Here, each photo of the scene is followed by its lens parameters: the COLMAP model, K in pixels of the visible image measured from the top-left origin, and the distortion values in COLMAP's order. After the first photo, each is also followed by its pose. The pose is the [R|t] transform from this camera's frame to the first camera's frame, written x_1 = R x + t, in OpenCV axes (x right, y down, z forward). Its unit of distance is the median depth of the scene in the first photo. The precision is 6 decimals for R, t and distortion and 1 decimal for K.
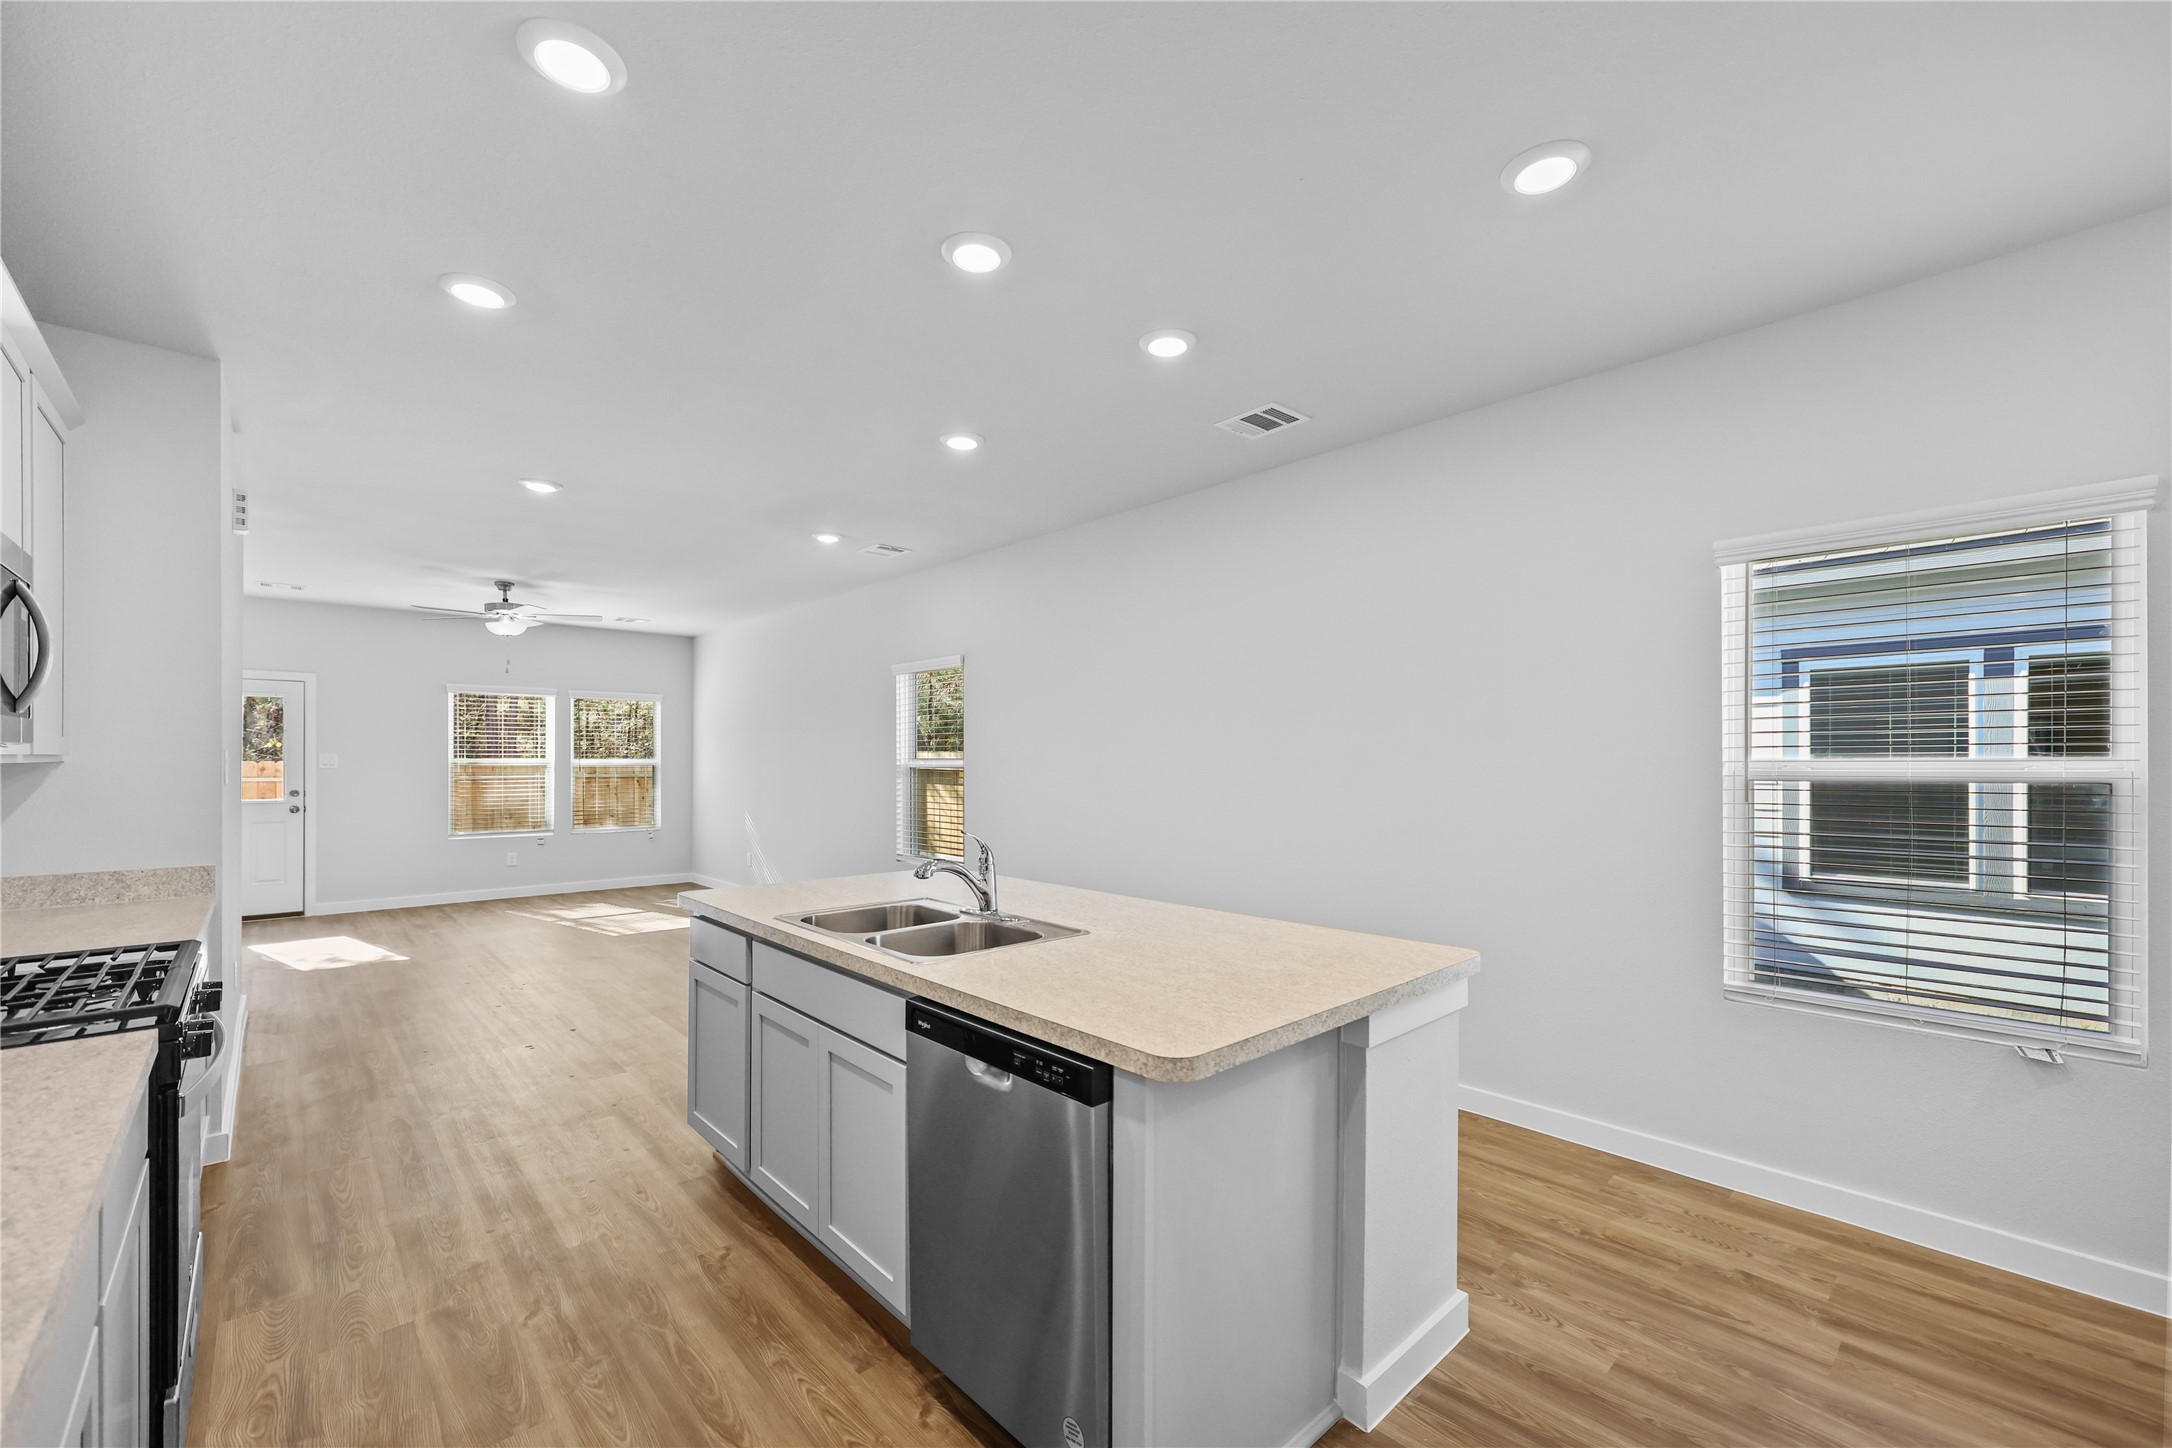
lens RADIAL K [[874.0, 0, 1092.3], [0, 874.0, 767.4], [0, 0, 1]] dist [-0.001548, 0.000454]
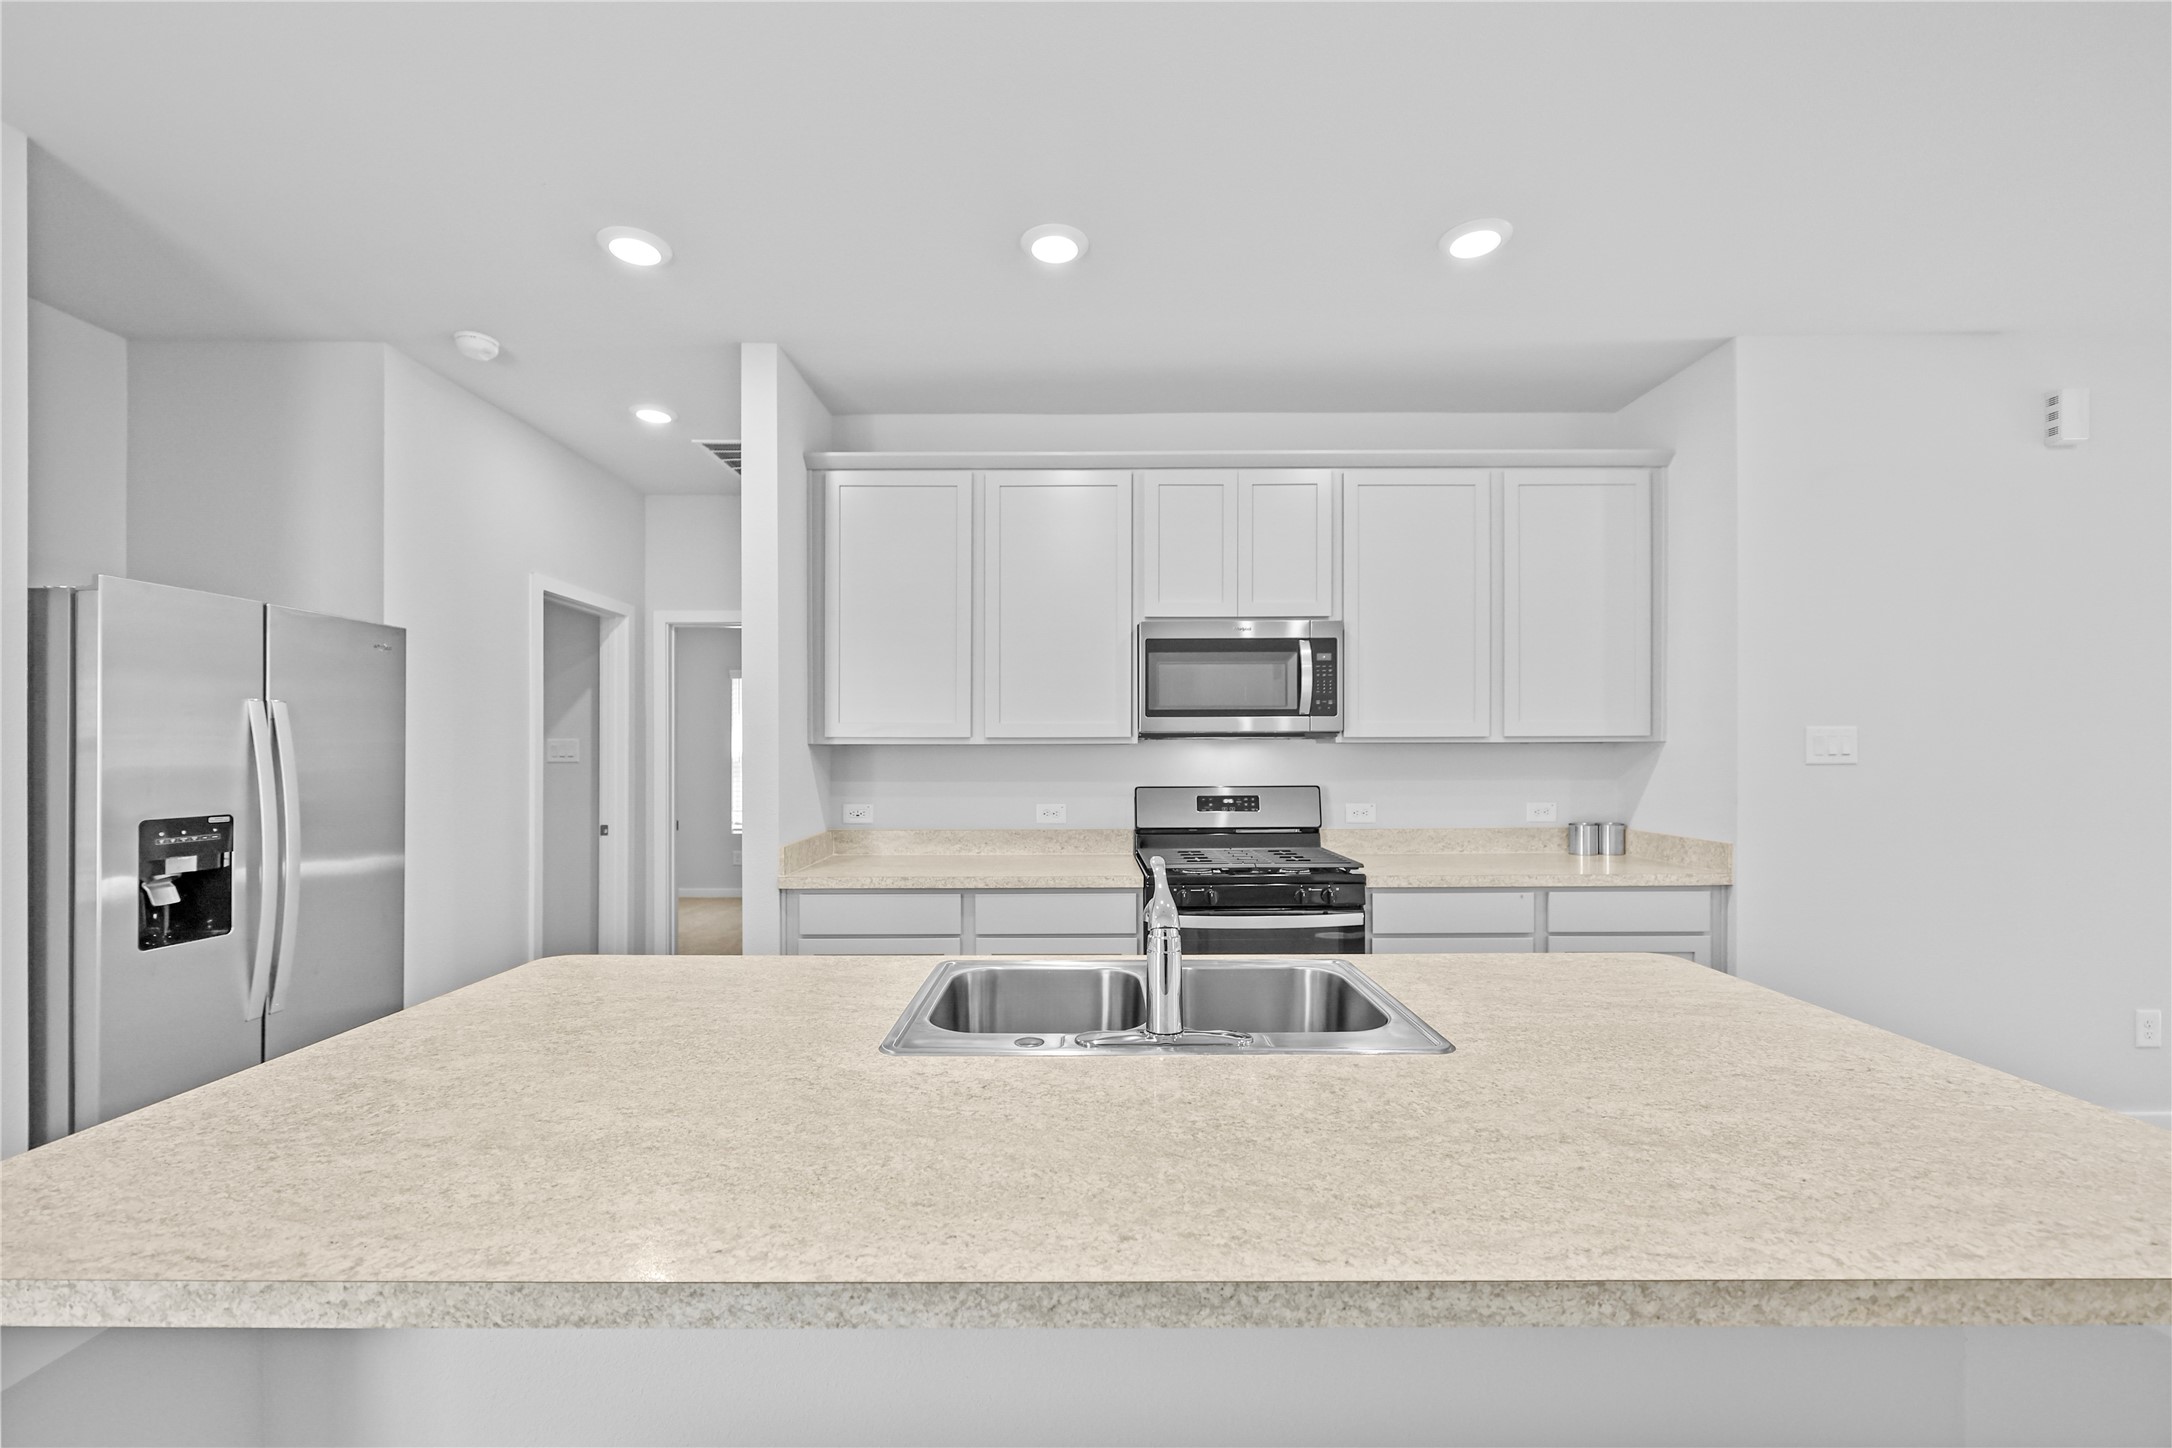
lens RADIAL K [[874.0, 0, 1084.0], [0, 874.0, 754.7], [0, 0, 1]] dist [-0.001548, 0.000454]
pose [[-0.683438, 0.002664, -0.730004, 0.092193], [-0.003715, 0.999968, 0.007128, 0.002213], [0.729999, 0.007584, -0.683406, 0.447098]]
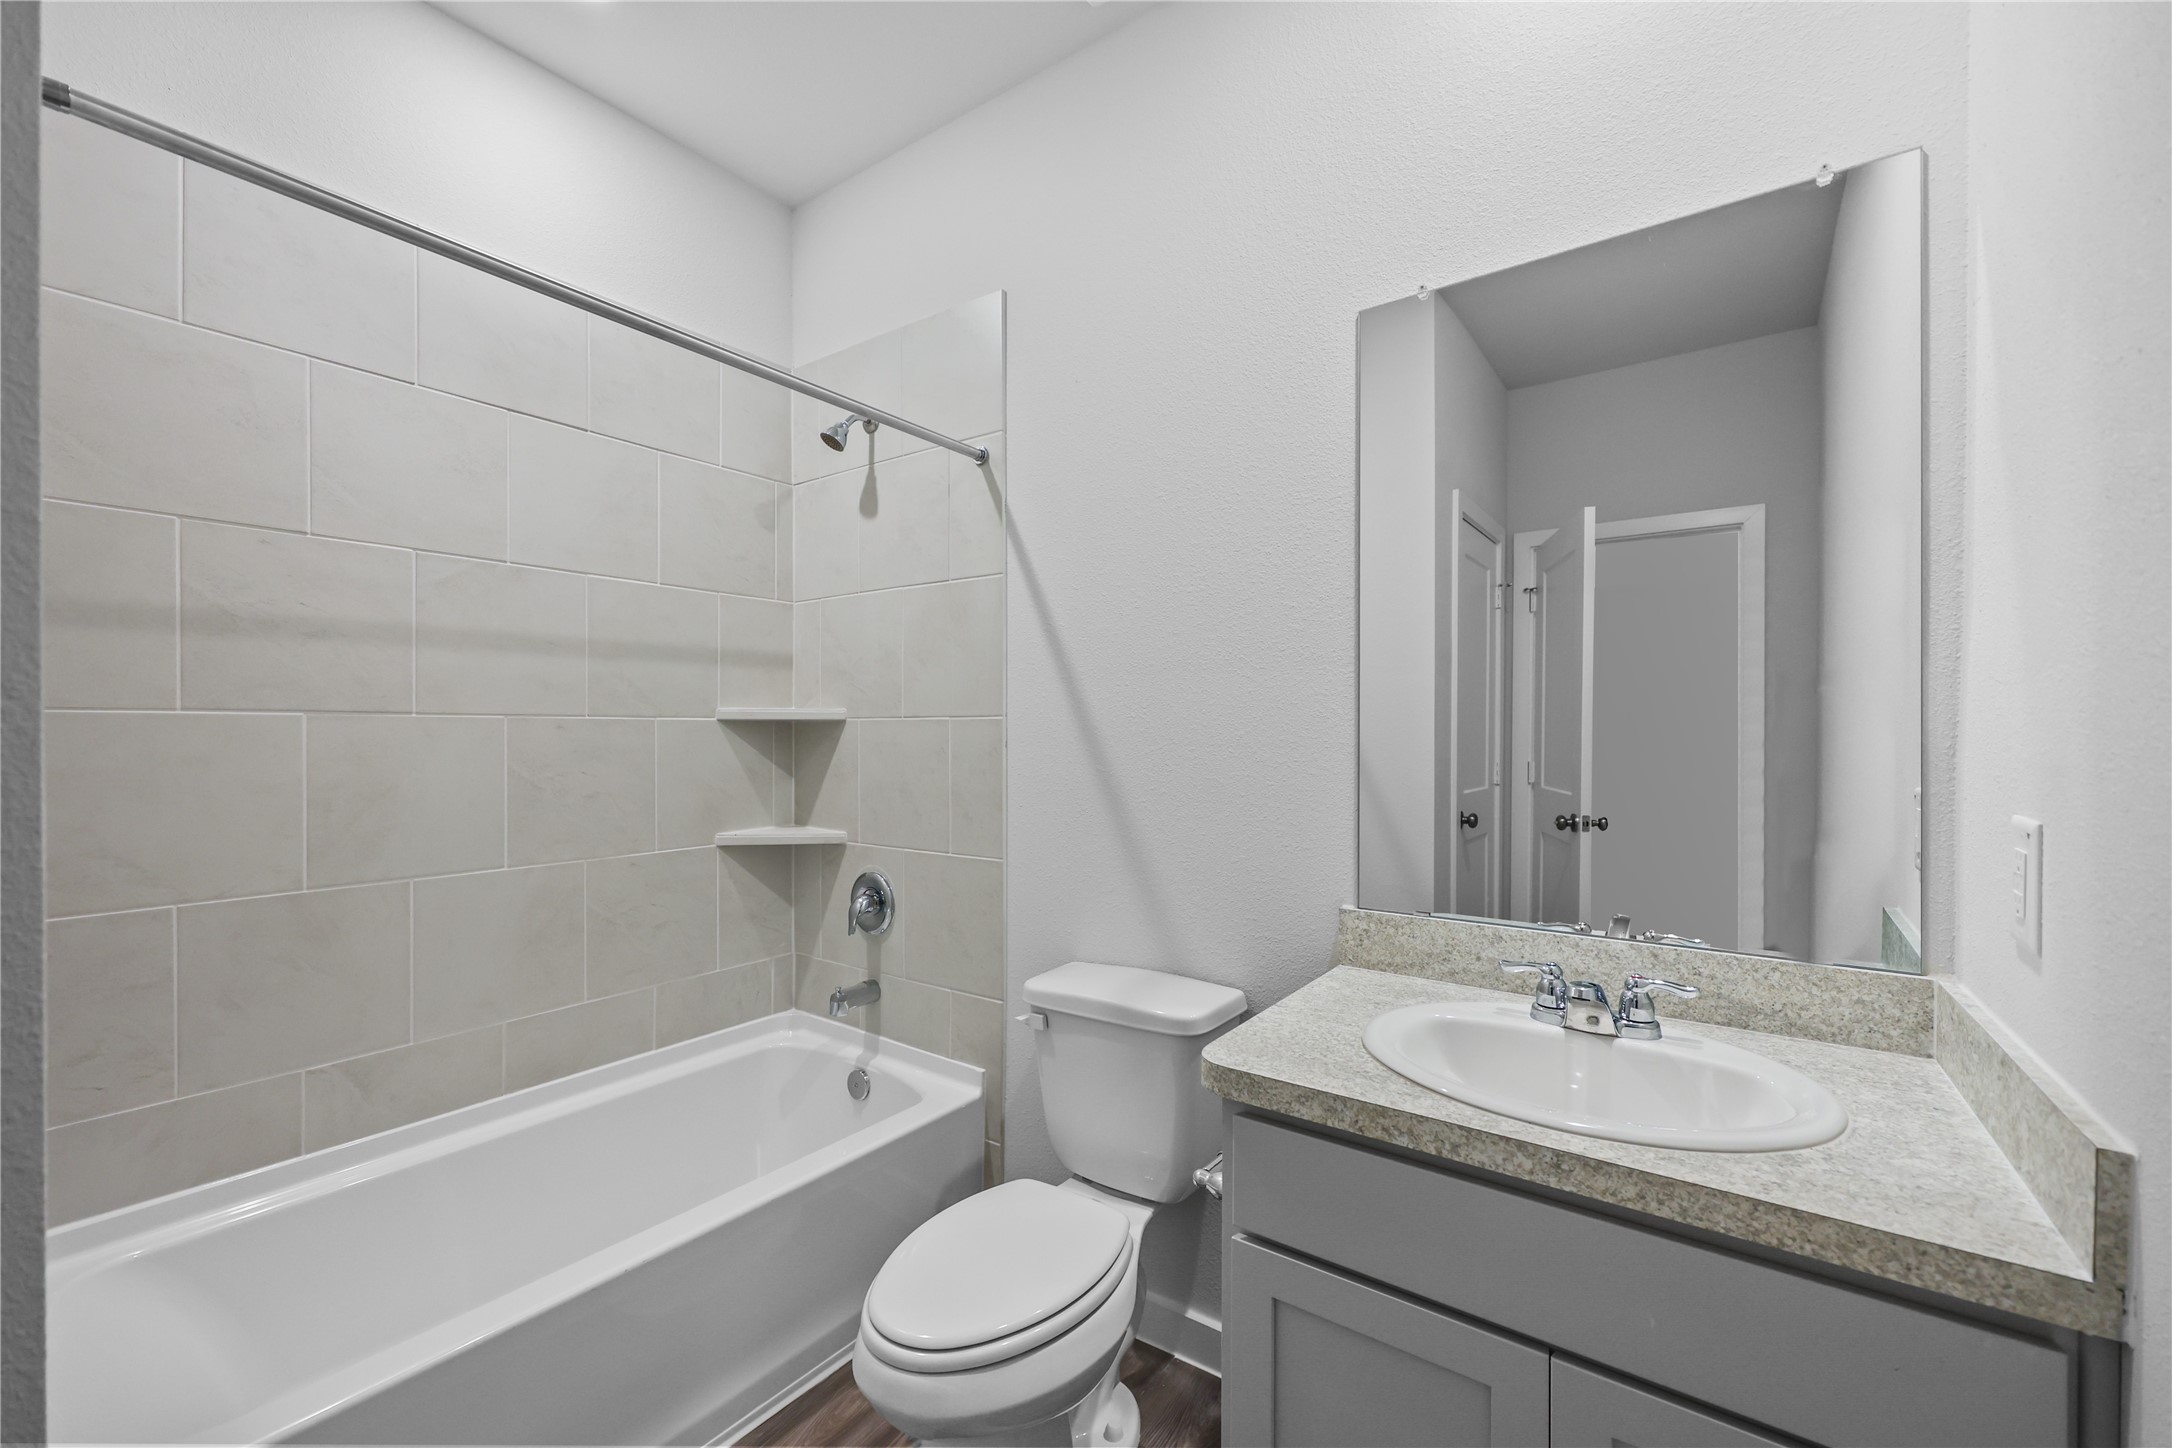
lens RADIAL K [[874.0, 0, 1088.5], [0, 874.0, 729.1], [0, 0, 1]] dist [-0.001548, 0.000454]
pose [[-0.978912, 0.007710, -0.204138, 0.324336], [0.005055, 0.999896, 0.013523, 0.018198], [0.204221, 0.012206, -0.978849, 0.682792]]
